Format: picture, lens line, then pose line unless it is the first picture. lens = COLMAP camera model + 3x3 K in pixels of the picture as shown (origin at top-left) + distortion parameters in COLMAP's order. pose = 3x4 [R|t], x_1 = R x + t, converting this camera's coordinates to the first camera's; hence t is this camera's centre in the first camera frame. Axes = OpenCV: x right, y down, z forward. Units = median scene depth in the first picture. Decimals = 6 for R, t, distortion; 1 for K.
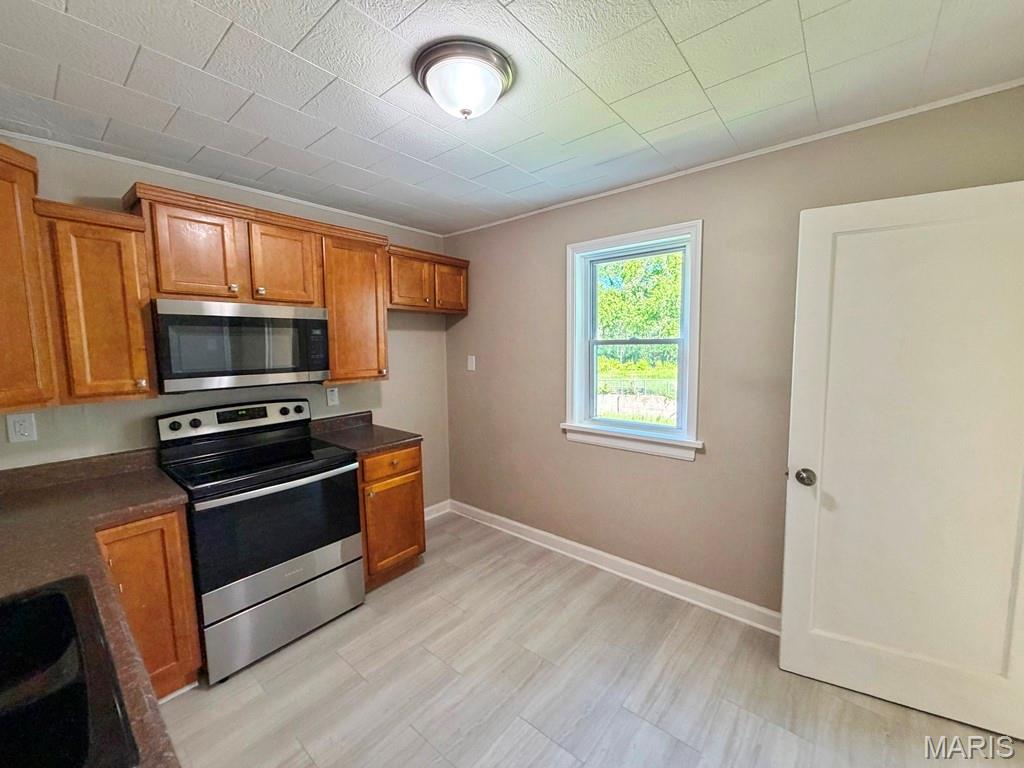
lens RADIAL K [[411.0, 0, 509.7], [0, 411.0, 384.3], [0, 0, 1]] dist [0.001002, -0.000123]
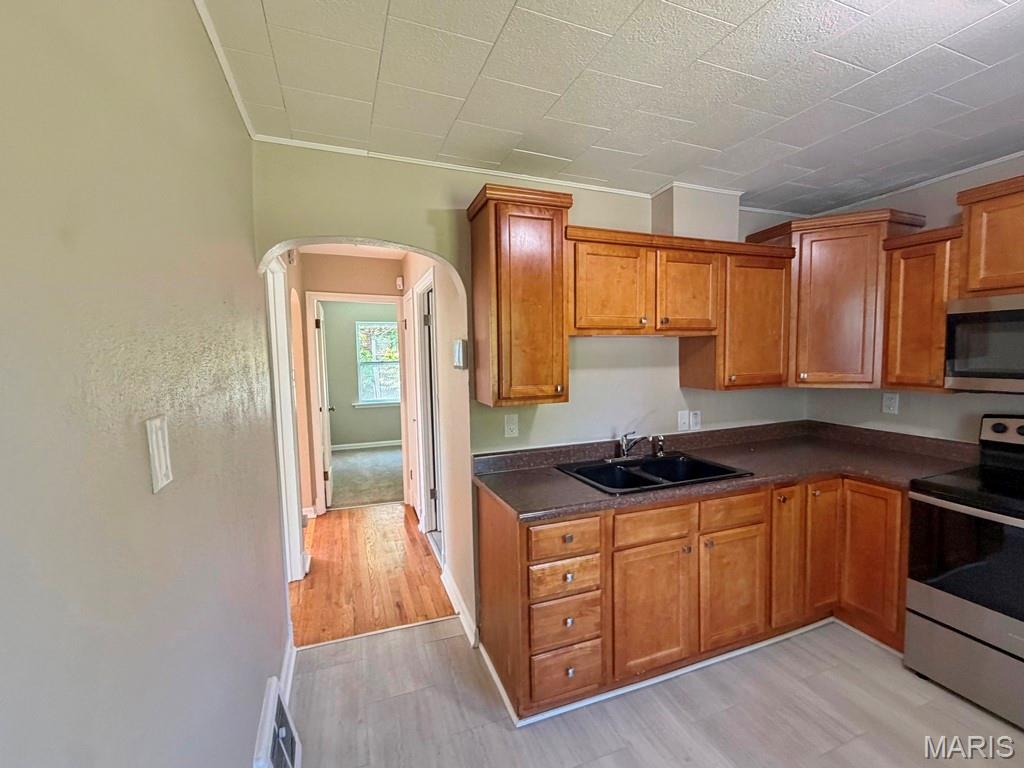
lens RADIAL K [[411.0, 0, 509.7], [0, 411.0, 384.3], [0, 0, 1]] dist [0.001002, -0.000123]
pose [[-0.471223, 0.090635, -0.877345, 0.627108], [-0.061580, 0.988898, 0.135233, -0.066454], [0.879862, 0.117752, -0.460411, 0.511501]]
